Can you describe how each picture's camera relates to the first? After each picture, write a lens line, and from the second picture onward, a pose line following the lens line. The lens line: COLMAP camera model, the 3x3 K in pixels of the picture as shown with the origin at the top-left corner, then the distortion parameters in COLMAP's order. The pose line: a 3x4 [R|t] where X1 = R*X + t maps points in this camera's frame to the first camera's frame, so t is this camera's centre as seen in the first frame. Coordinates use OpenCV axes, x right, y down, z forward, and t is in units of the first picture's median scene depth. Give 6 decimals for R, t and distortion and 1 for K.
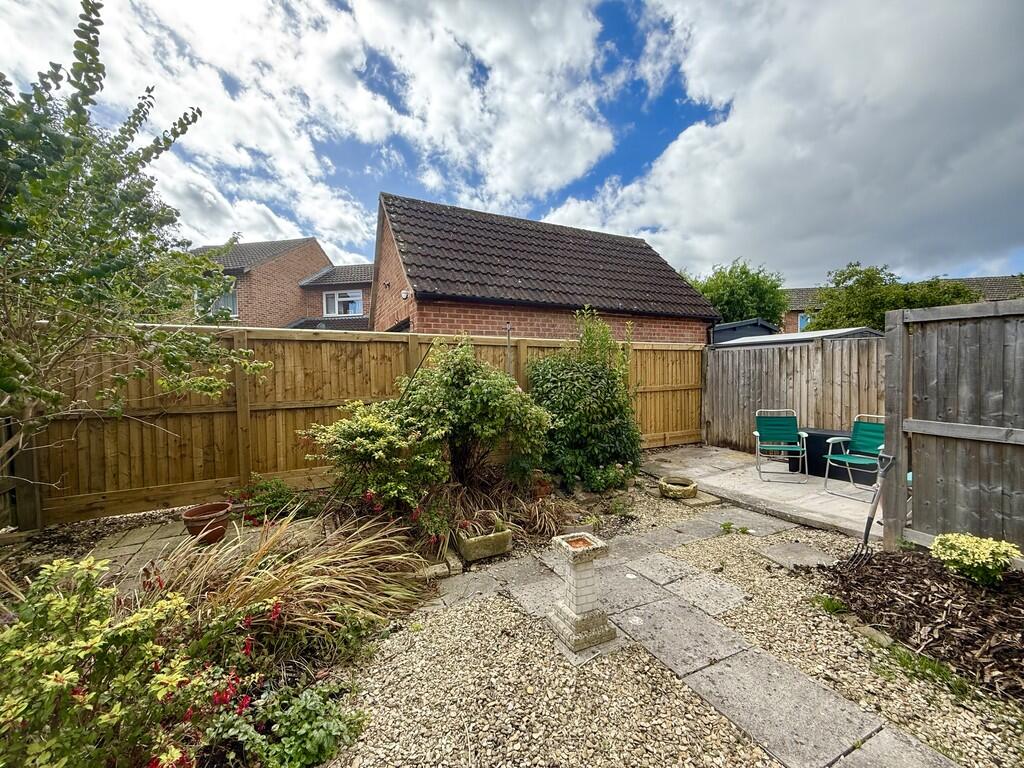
lens RADIAL K [[407.7, 0, 507.6], [0, 407.7, 384.8], [0, 0, 1]] dist [0.000578, 0.000111]
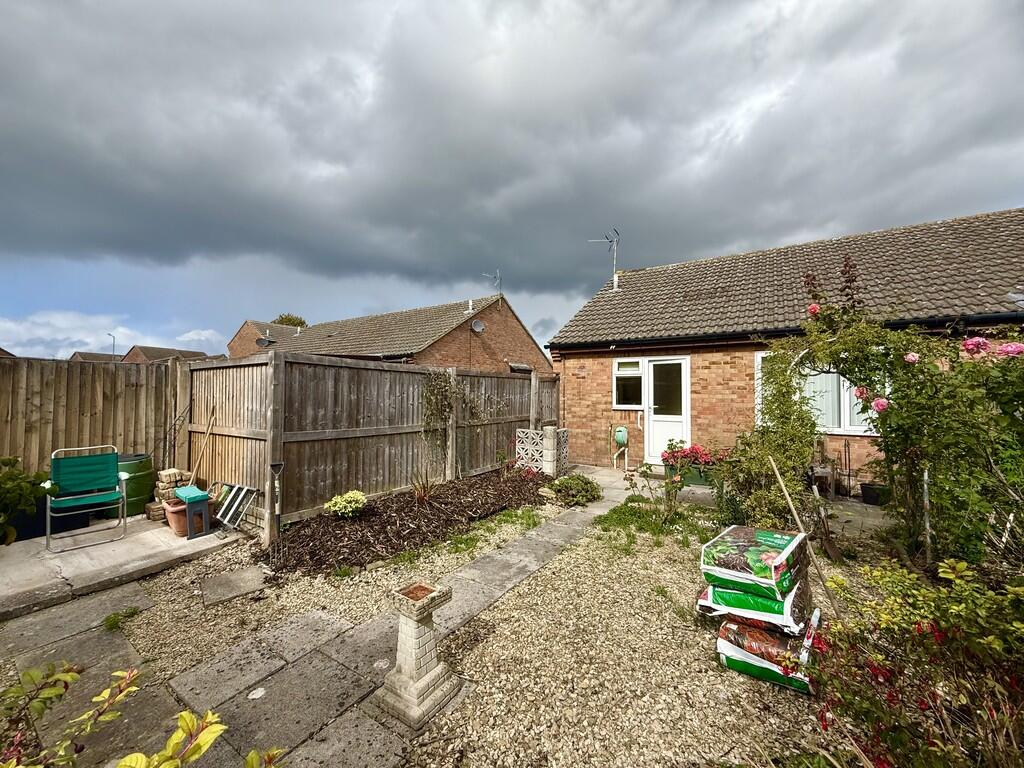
lens RADIAL K [[407.7, 0, 507.6], [0, 407.7, 384.8], [0, 0, 1]] dist [0.000578, 0.000111]
pose [[-0.530811, 0.042211, 0.846438, -0.437191], [0.031511, 0.999051, -0.030061, -0.006962], [-0.846904, 0.010716, -0.531638, 0.856962]]
